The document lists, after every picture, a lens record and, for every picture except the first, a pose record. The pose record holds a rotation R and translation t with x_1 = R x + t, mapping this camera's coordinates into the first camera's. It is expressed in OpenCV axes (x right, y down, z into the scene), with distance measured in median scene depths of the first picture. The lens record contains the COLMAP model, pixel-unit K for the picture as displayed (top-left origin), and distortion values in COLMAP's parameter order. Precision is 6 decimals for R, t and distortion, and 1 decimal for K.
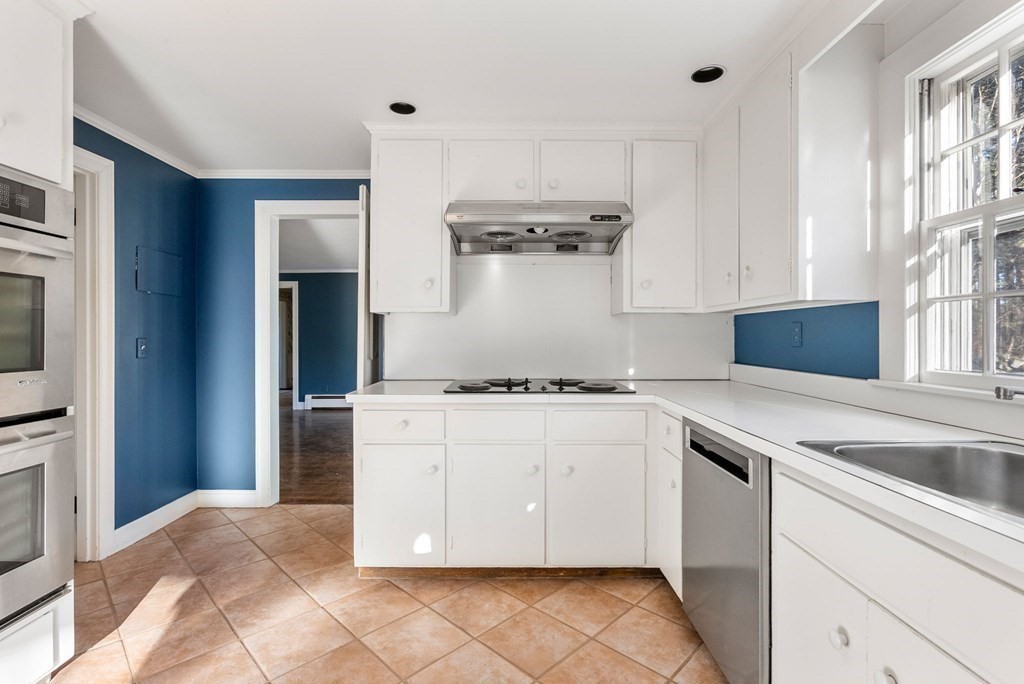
lens RADIAL K [[484.8, 0, 508.1], [0, 484.8, 339.5], [0, 0, 1]] dist [-0.002437, 0.000061]
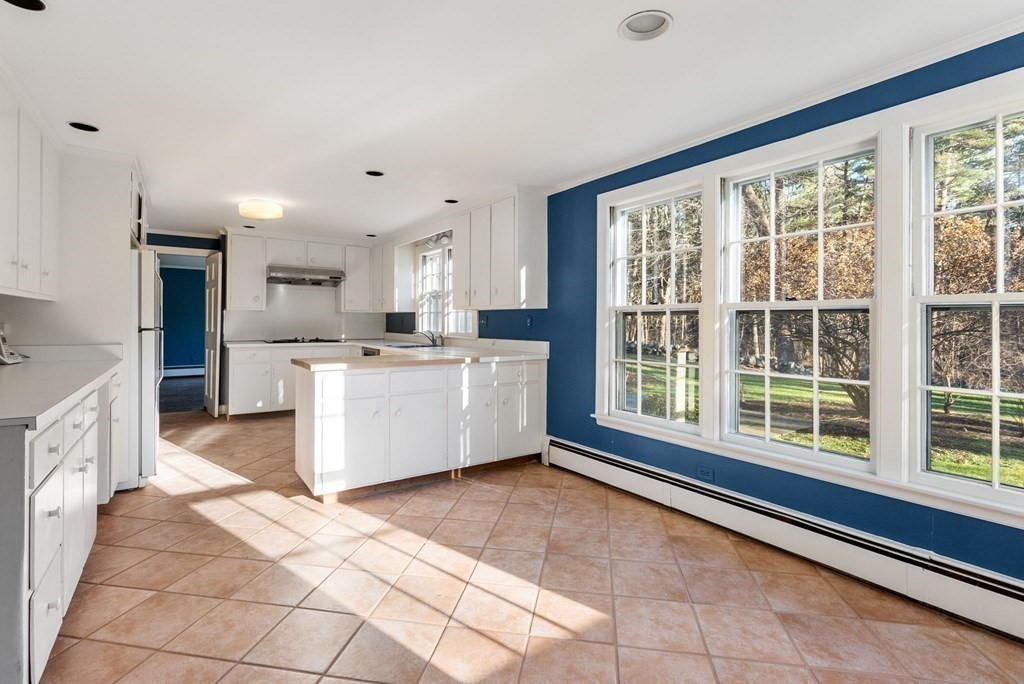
lens RADIAL K [[472.6, 0, 510.9], [0, 472.6, 323.3], [0, 0, 1]] dist [-0.001919, 0.000309]
pose [[0.821115, 0.008021, 0.570707, -0.510298], [-0.006944, 0.999968, -0.004063, 0.008860], [-0.570721, -0.000627, 0.821144, -1.775358]]
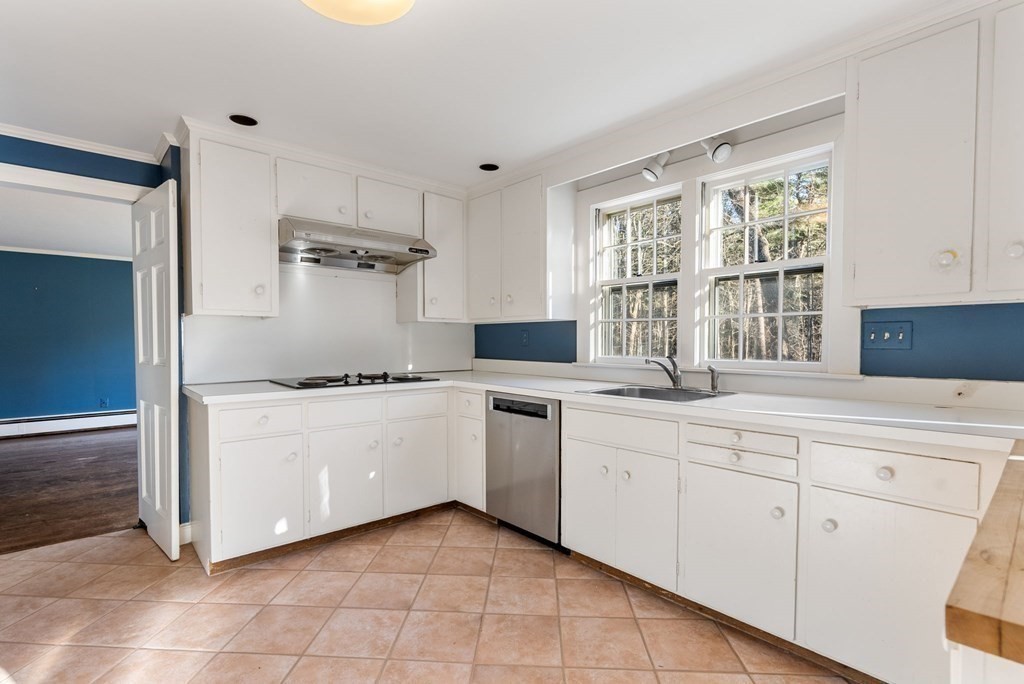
lens RADIAL K [[484.2, 0, 513.6], [0, 484.2, 359.7], [0, 0, 1]] dist [0.003496, 0.000328]
pose [[0.748185, -0.027644, 0.662914, -0.509386], [0.004510, 0.999320, 0.036583, 0.002098], [-0.663475, -0.024381, 0.747801, -0.186594]]
